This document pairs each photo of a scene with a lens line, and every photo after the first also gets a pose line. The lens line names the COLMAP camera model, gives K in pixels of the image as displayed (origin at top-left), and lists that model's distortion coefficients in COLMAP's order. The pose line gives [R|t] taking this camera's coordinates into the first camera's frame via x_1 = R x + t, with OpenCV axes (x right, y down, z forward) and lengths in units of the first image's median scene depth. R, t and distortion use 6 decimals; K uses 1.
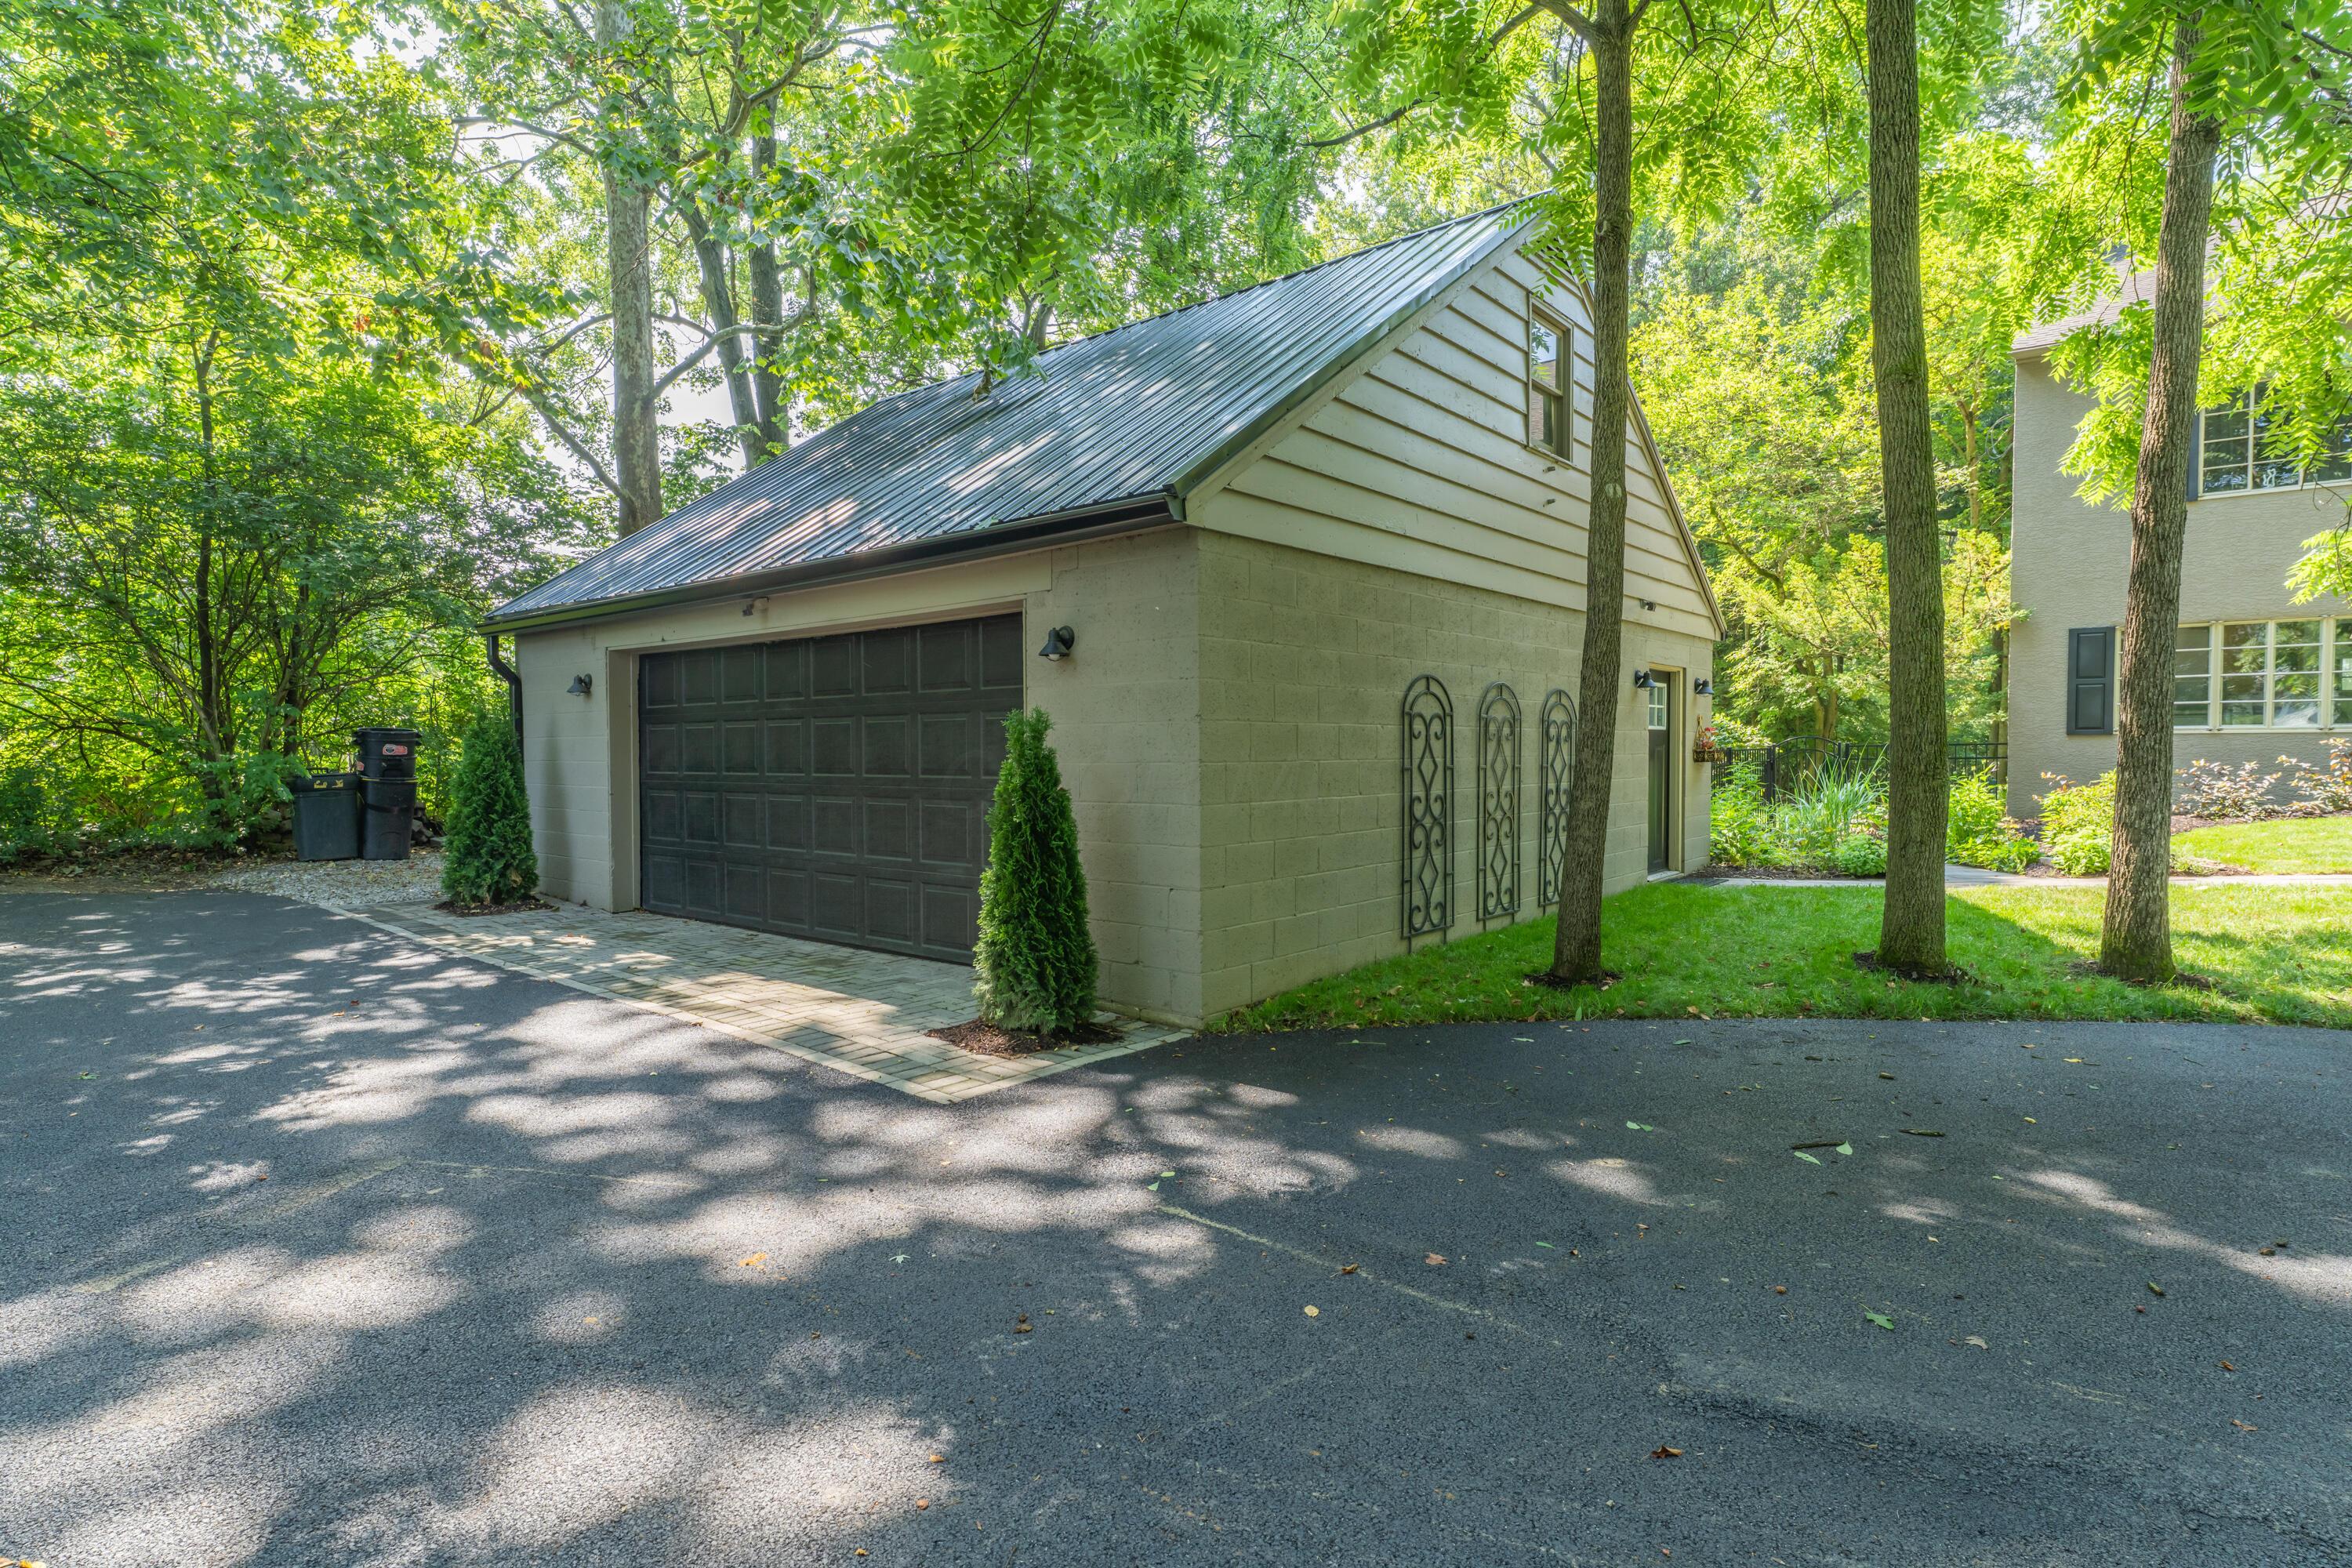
lens RADIAL K [[1202.5, 0, 1170.8], [0, 1202.5, 792.3], [0, 0, 1]] dist [-0.001298, 0.000341]
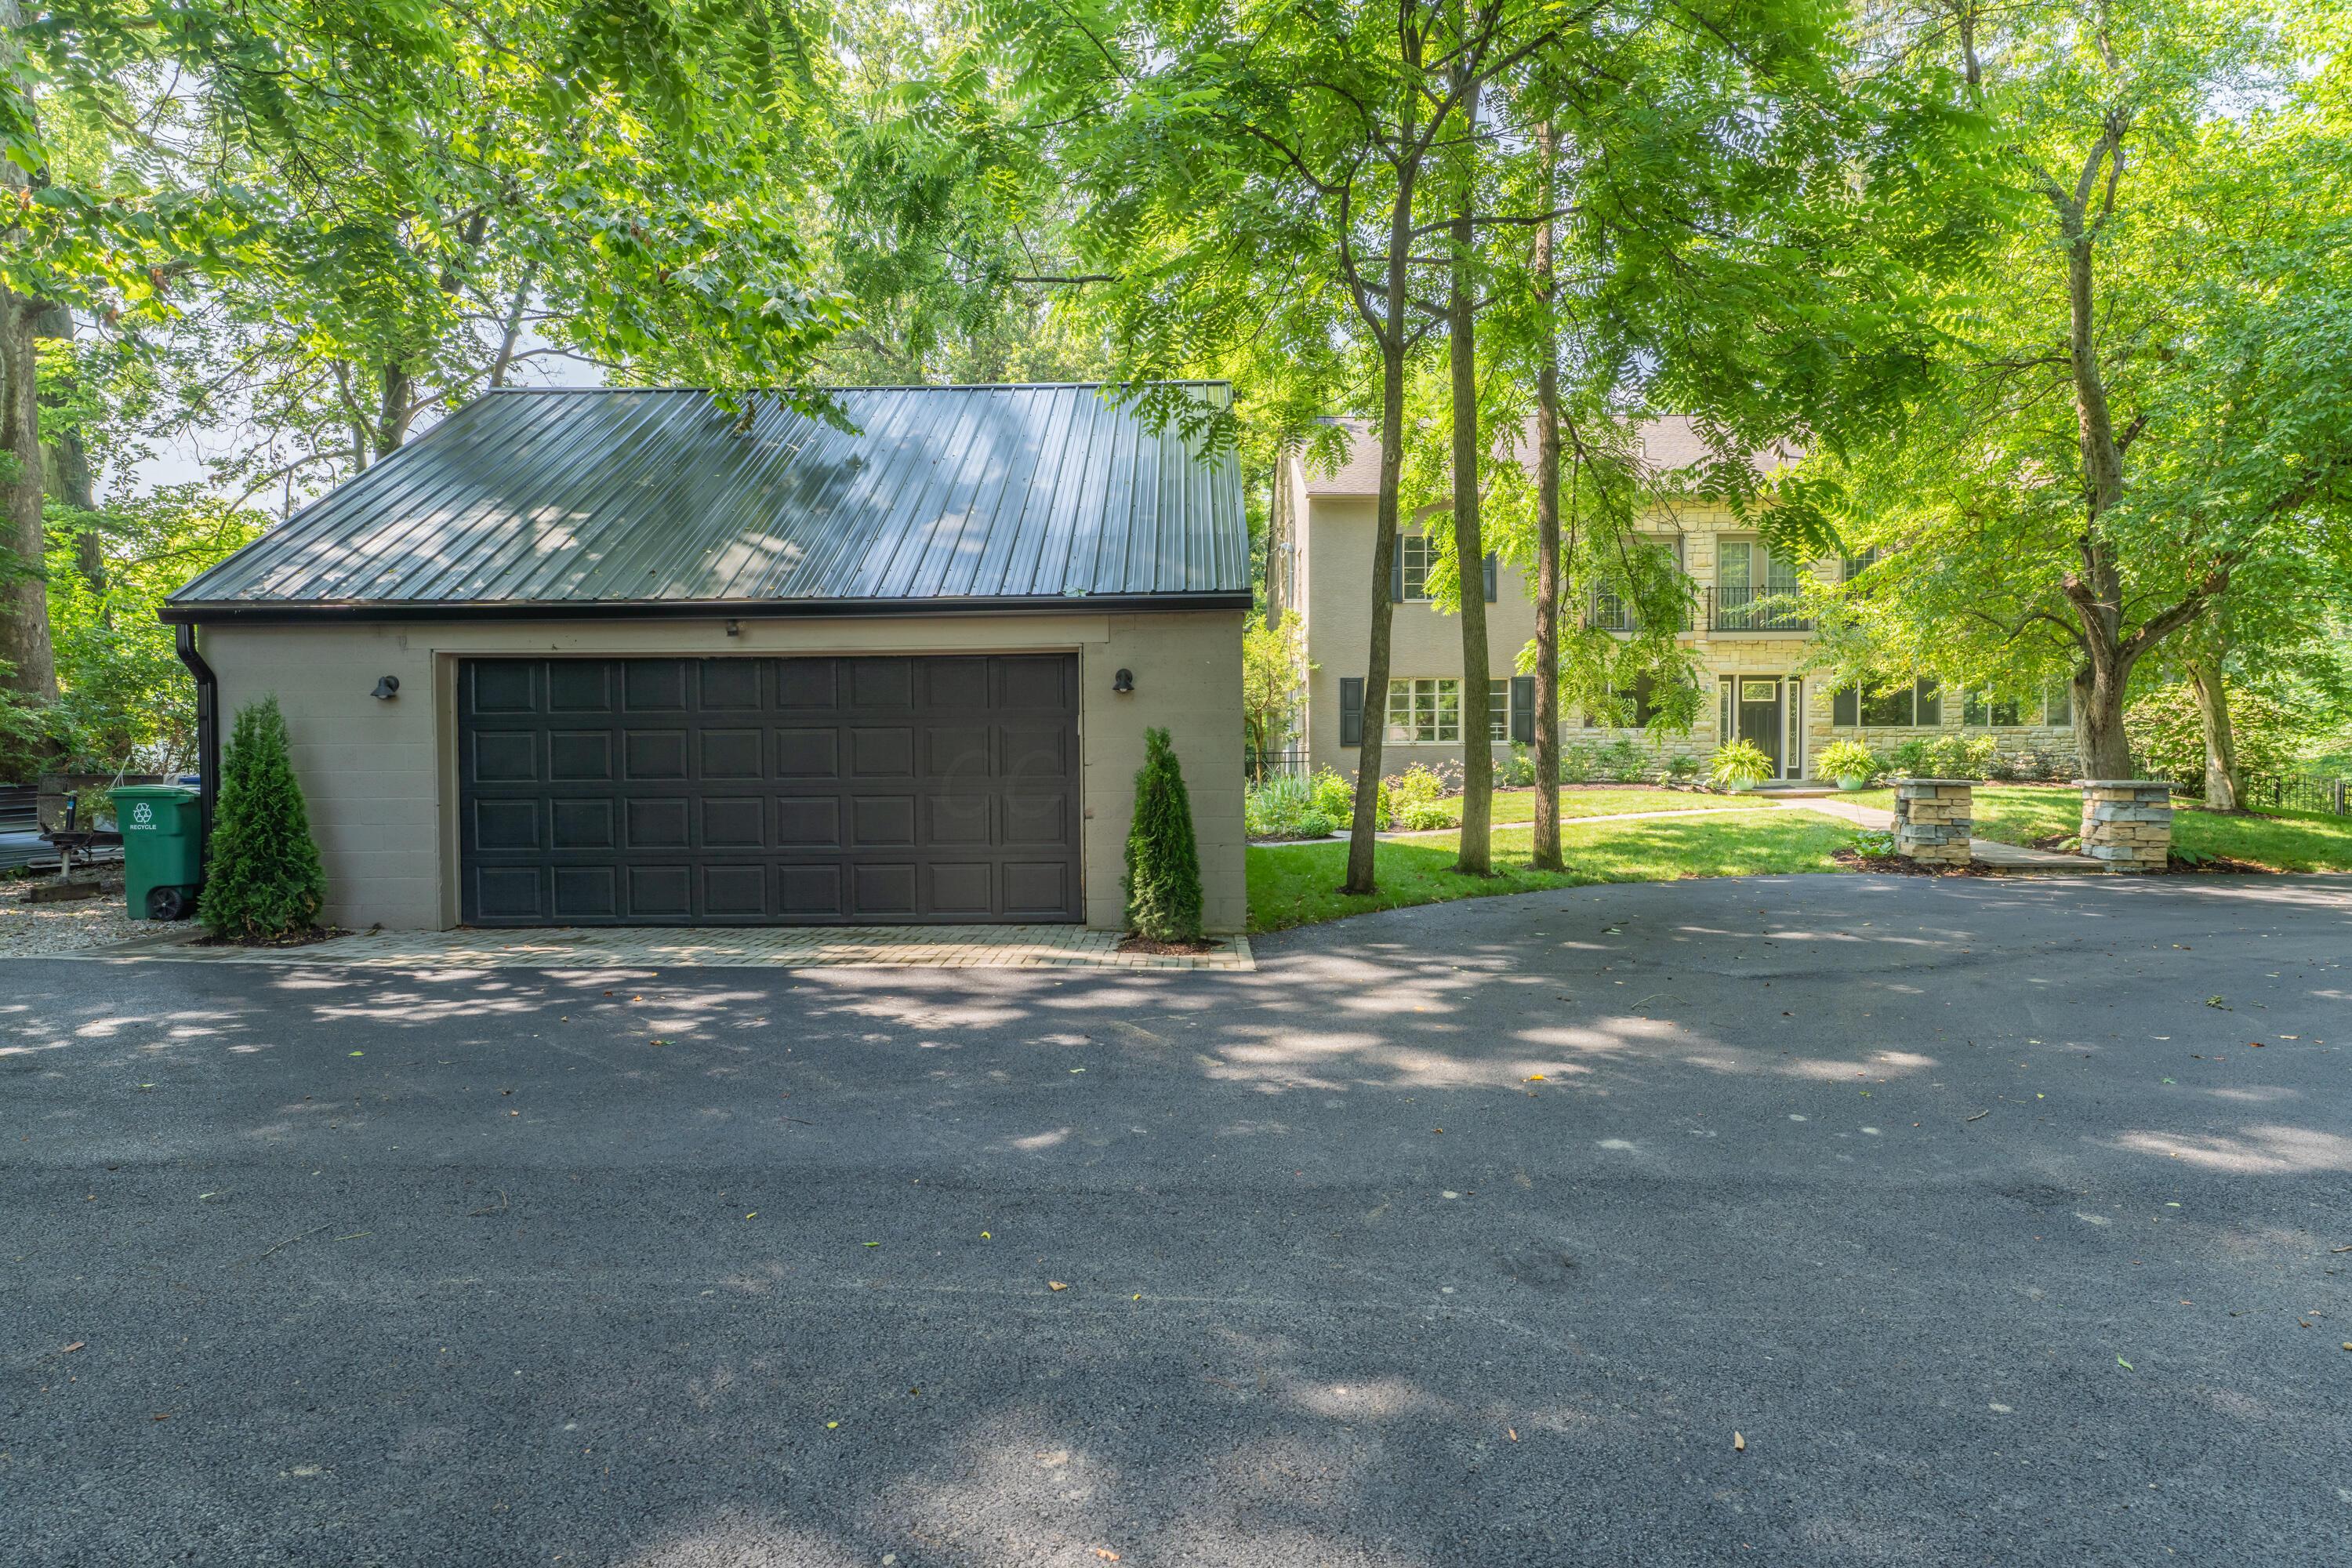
lens RADIAL K [[1190.6, 0, 1184.5], [0, 1190.6, 777.6], [0, 0, 1]] dist [0.001424, -0.000184]
pose [[0.774349, -0.013779, 0.632608, -0.439785], [0.026433, 0.999595, -0.010584, 0.003972], [-0.632206, 0.024918, 0.774400, -0.069064]]
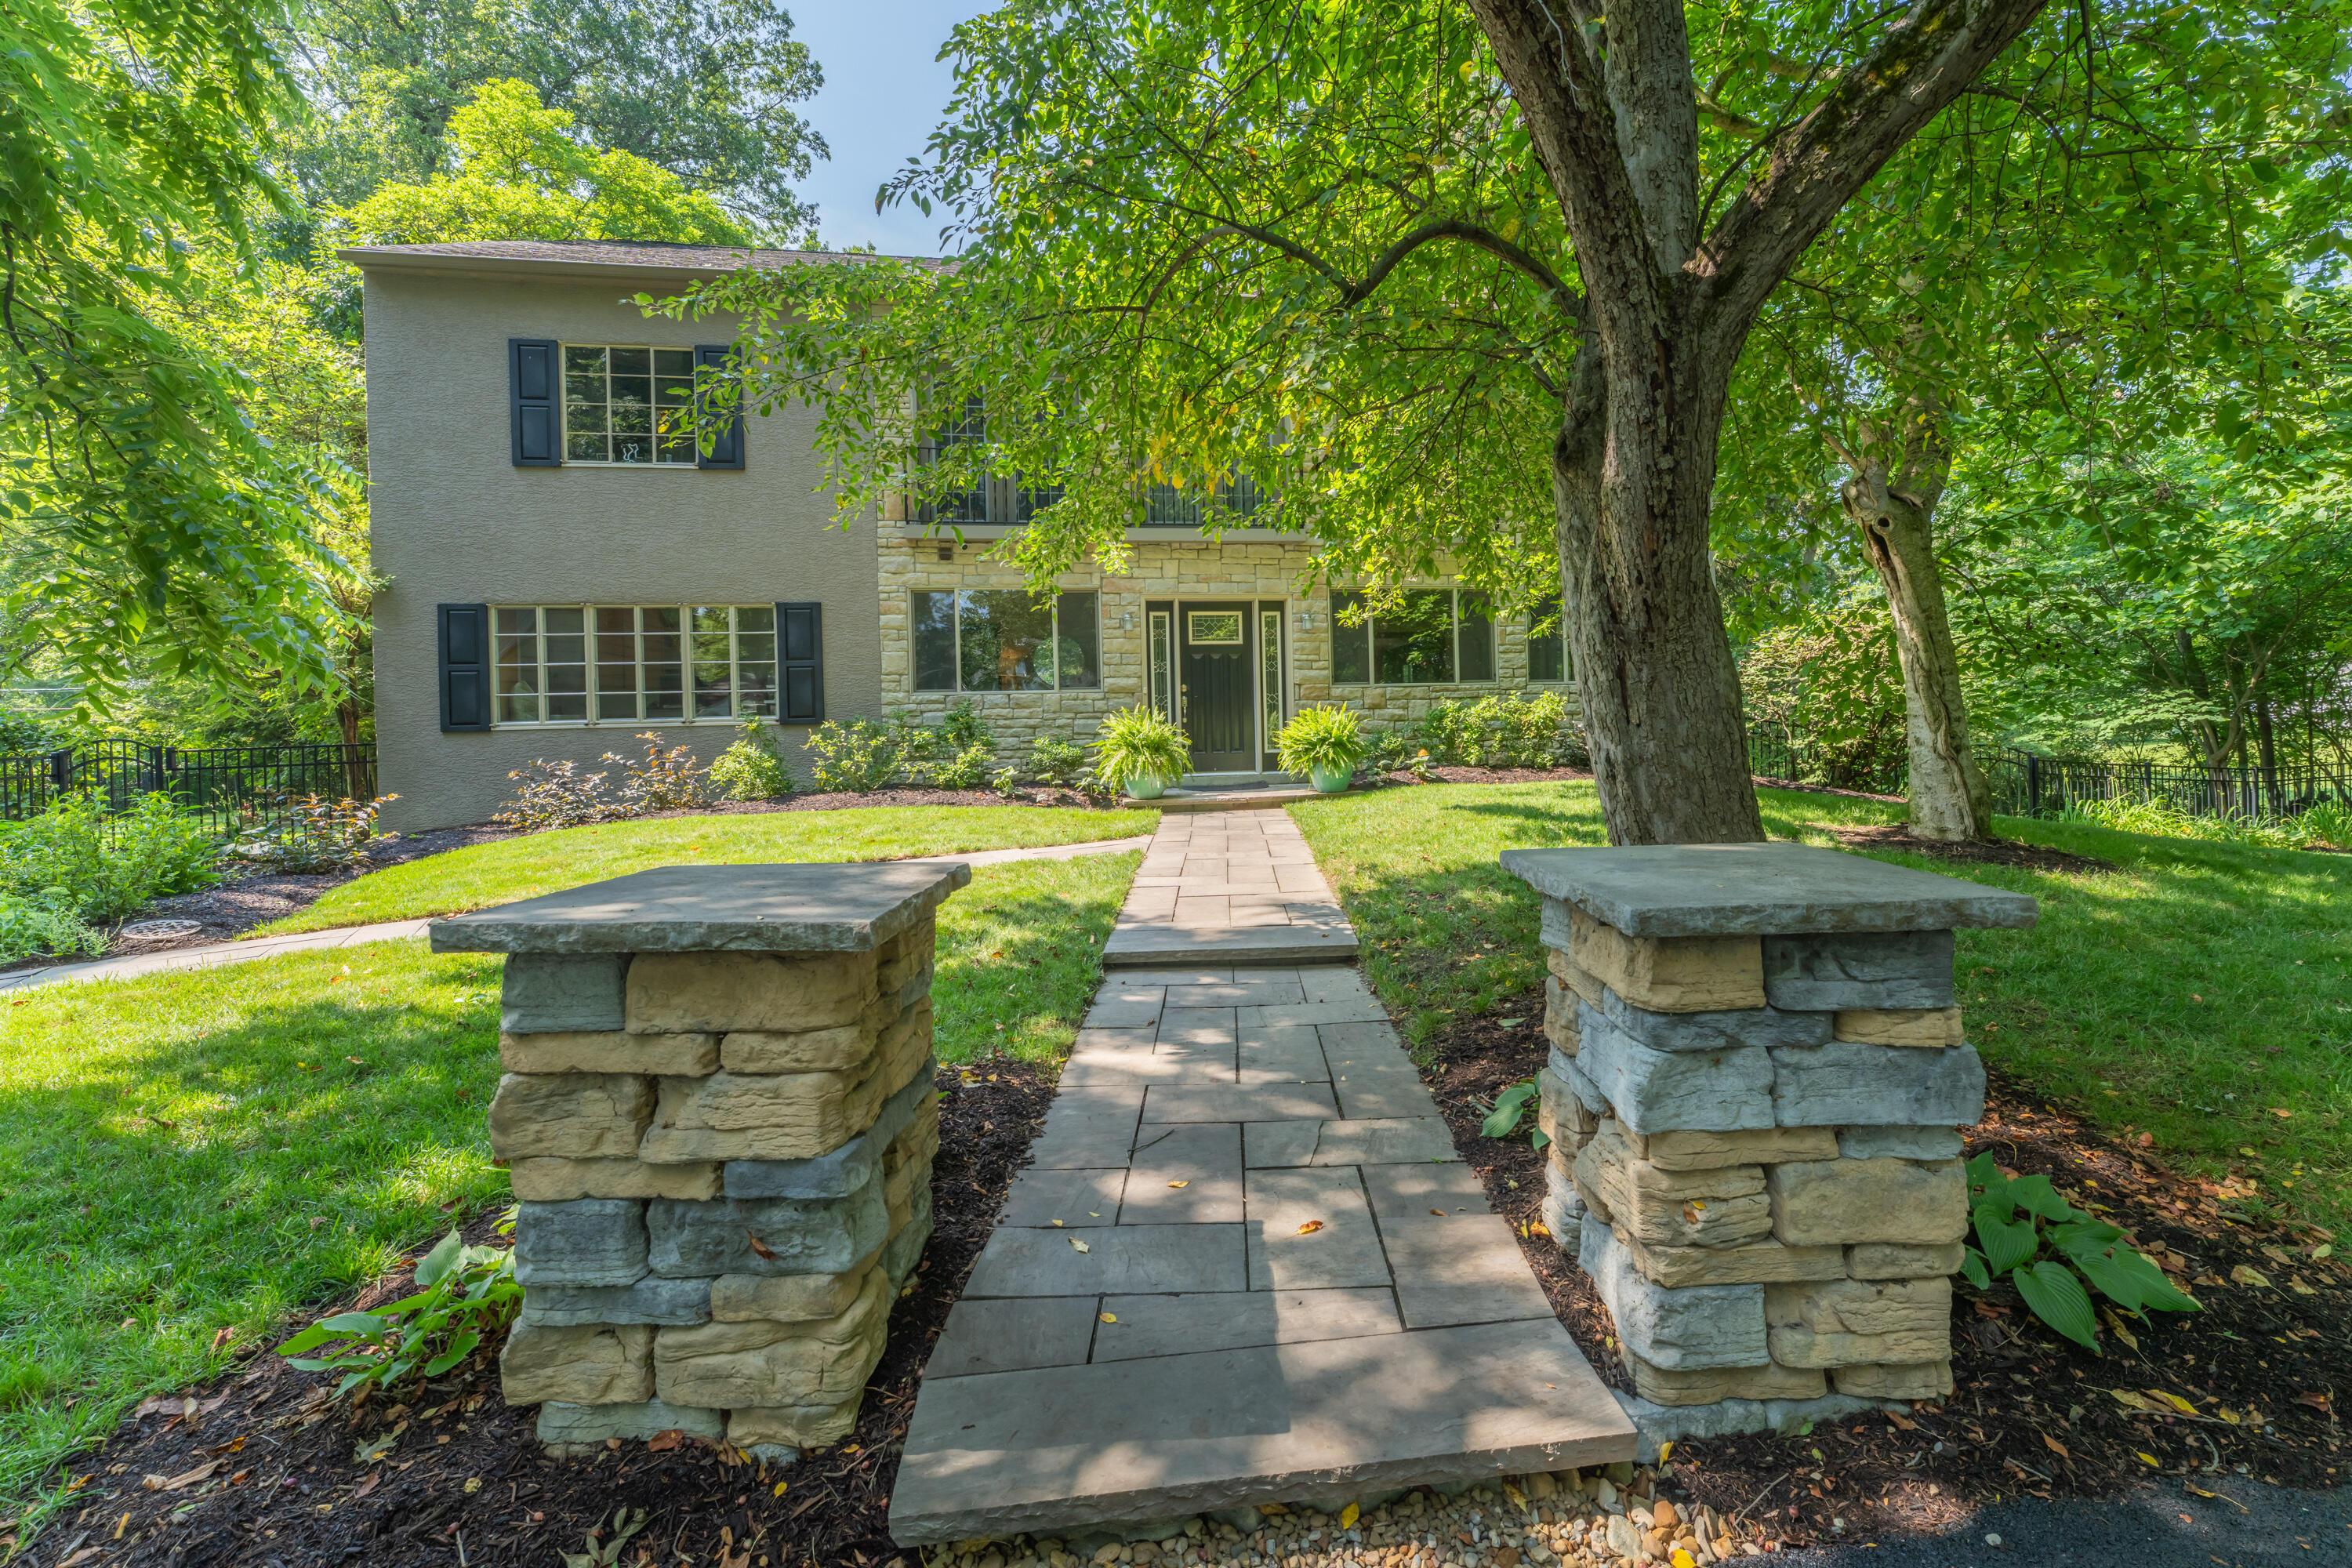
lens RADIAL K [[925.9, 0, 1268.9], [0, 925.9, 735.3], [0, 0, 1]] dist [-0.001416, -0.000441]
pose [[0.652091, -0.018181, 0.757922, 0.734005], [0.050618, 0.998526, -0.019598, -0.004997], [-0.756449, 0.051145, 0.652050, 0.182420]]
